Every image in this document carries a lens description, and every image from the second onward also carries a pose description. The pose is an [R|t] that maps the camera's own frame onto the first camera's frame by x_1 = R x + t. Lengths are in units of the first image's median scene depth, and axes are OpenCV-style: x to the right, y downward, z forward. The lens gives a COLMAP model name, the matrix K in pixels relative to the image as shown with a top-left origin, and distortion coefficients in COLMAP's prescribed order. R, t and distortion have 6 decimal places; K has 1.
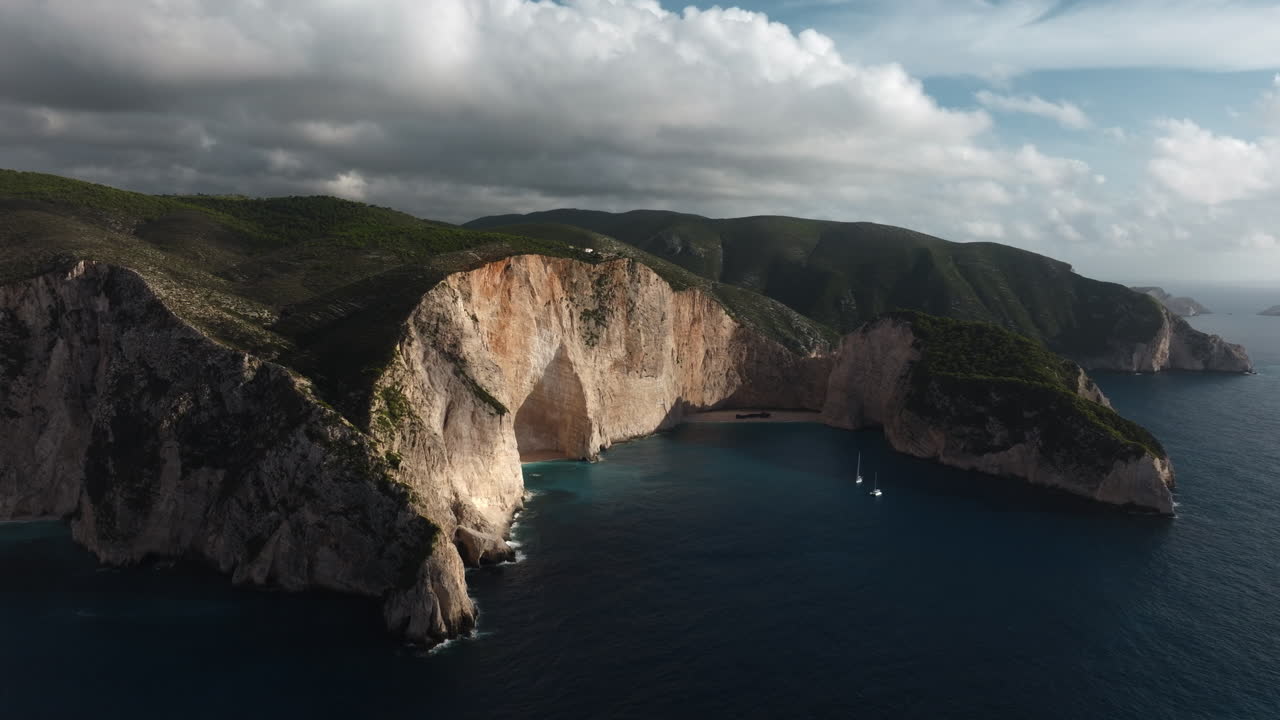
lens RADIAL K [[1035.1, 0, 645.6], [0, 1035.1, 362.4], [0, 0, 1]] dist [0.015760, -0.009593]
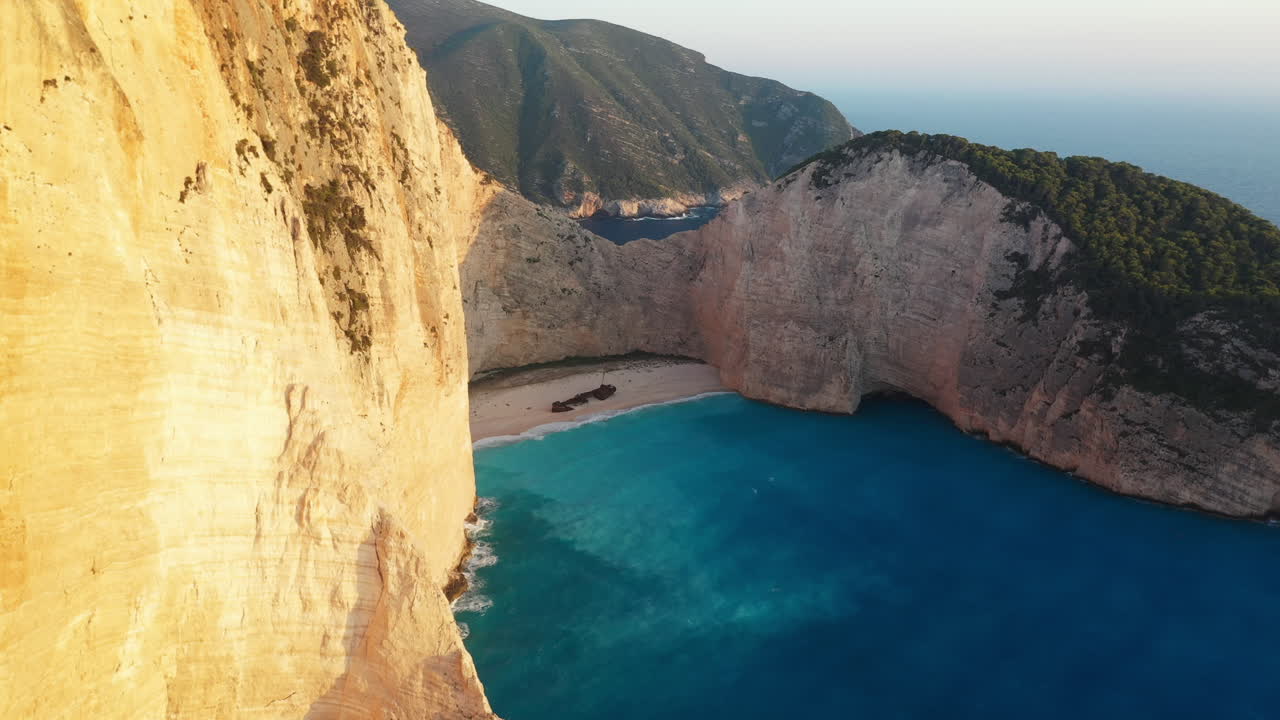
lens RADIAL K [[1035.1, 0, 647.8], [0, 1035.1, 362.3], [0, 0, 1]] dist [0.015760, -0.009593]
pose [[0.820542, -0.155303, 0.550083, -0.102002], [0.050560, 0.978329, 0.200789, -0.044942], [-0.569346, -0.136944, 0.810612, 0.619556]]
